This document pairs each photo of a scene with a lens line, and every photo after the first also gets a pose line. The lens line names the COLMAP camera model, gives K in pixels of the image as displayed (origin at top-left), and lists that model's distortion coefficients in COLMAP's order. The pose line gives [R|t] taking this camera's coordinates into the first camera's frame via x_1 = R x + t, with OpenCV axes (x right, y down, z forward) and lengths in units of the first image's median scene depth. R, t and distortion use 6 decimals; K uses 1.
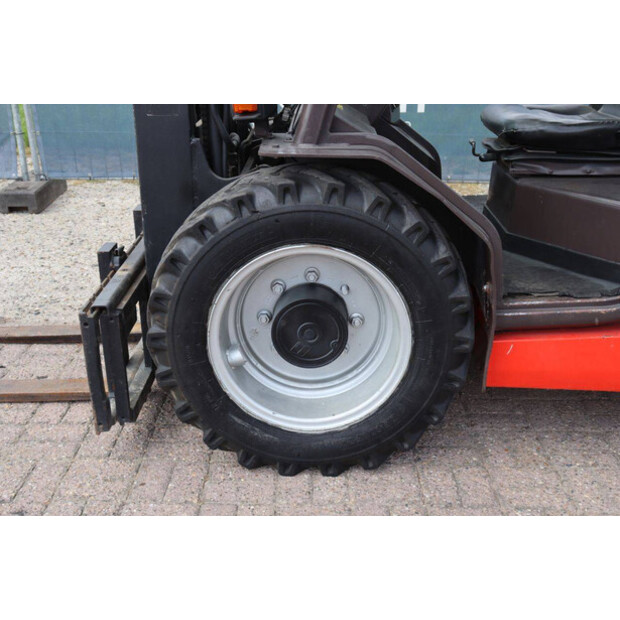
lens RADIAL K [[762.7, 0, 310.6], [0, 762.7, 310.5], [0, 0, 1]] dist [-0.038455, 0.000000]
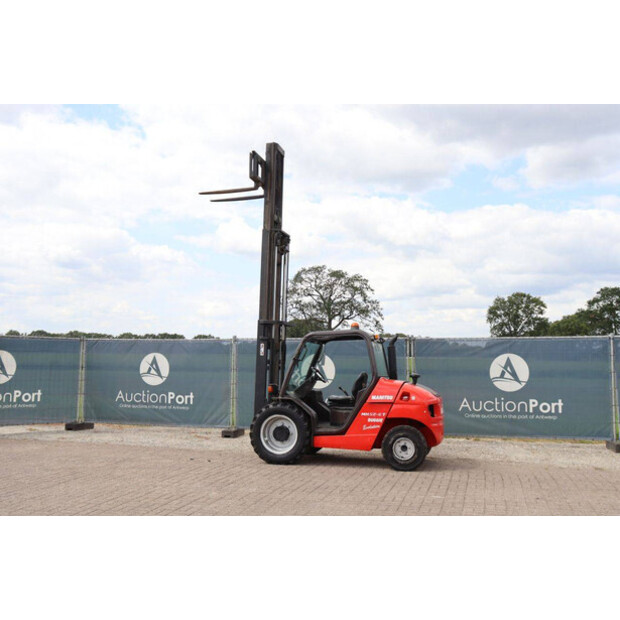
lens RADIAL K [[668.5, 0, 301.9], [0, 668.5, 313.3], [0, 0, 1]] dist [-0.059504, 0.000000]
pose [[0.966539, -0.014476, -0.256111, 1.351725], [-0.103998, 0.890561, -0.442815, 1.325376], [0.234493, 0.454633, 0.859257, -3.306458]]
